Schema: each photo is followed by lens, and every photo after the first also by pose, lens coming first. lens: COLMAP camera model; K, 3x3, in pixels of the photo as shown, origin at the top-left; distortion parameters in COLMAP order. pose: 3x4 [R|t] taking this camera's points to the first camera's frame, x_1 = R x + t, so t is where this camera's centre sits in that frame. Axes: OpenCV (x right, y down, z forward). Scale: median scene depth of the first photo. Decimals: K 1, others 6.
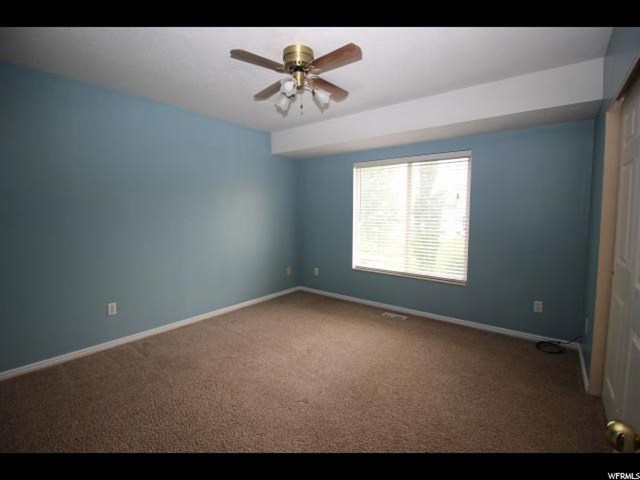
lens RADIAL K [[305.4, 0, 317.7], [0, 305.4, 242.4], [0, 0, 1]] dist [-0.010896, -0.003678]
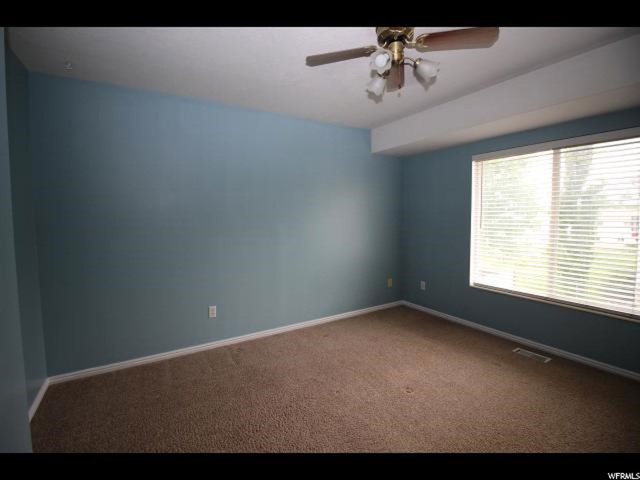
lens RADIAL K [[305.4, 0, 315.2], [0, 305.4, 234.9], [0, 0, 1]] dist [-0.010896, -0.003678]
pose [[0.936324, 0.011944, -0.350934, 0.016338], [-0.022877, 0.999373, -0.027026, -0.023374], [0.350391, 0.033334, 0.936010, 0.133093]]
